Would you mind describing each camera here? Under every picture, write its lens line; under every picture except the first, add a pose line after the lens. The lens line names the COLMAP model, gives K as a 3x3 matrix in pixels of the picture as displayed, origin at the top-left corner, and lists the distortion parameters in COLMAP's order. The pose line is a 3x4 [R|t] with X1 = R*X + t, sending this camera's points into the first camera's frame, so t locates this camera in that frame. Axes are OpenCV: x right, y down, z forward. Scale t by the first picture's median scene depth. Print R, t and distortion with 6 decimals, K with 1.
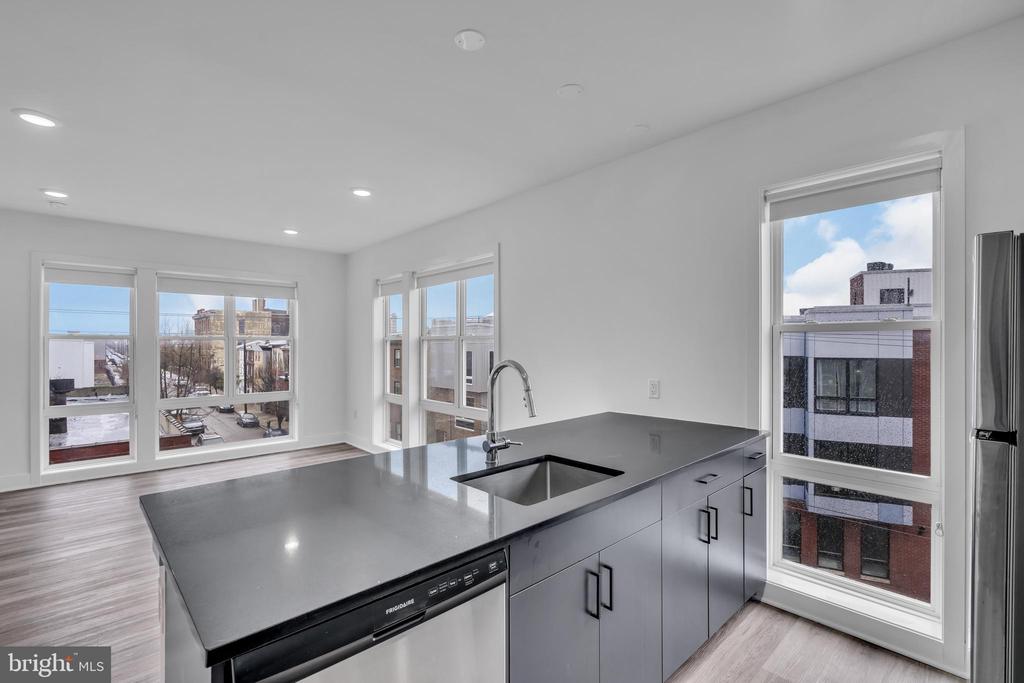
lens RADIAL K [[461.7, 0, 515.4], [0, 461.7, 339.2], [0, 0, 1]] dist [-0.001503, -0.000164]
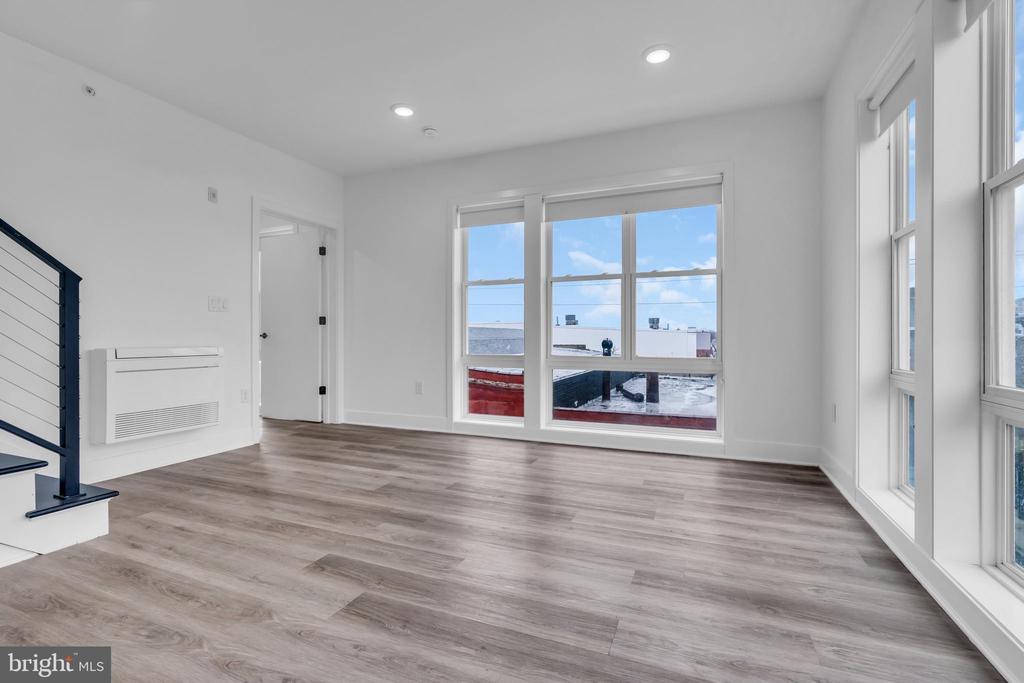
lens RADIAL K [[461.7, 0, 515.4], [0, 461.7, 339.2], [0, 0, 1]] dist [-0.001503, -0.000164]
pose [[0.421756, 0.002256, -0.906707, -0.061758], [0.008956, 0.999938, 0.006653, 0.094464], [0.906665, -0.010926, 0.421709, 0.593842]]
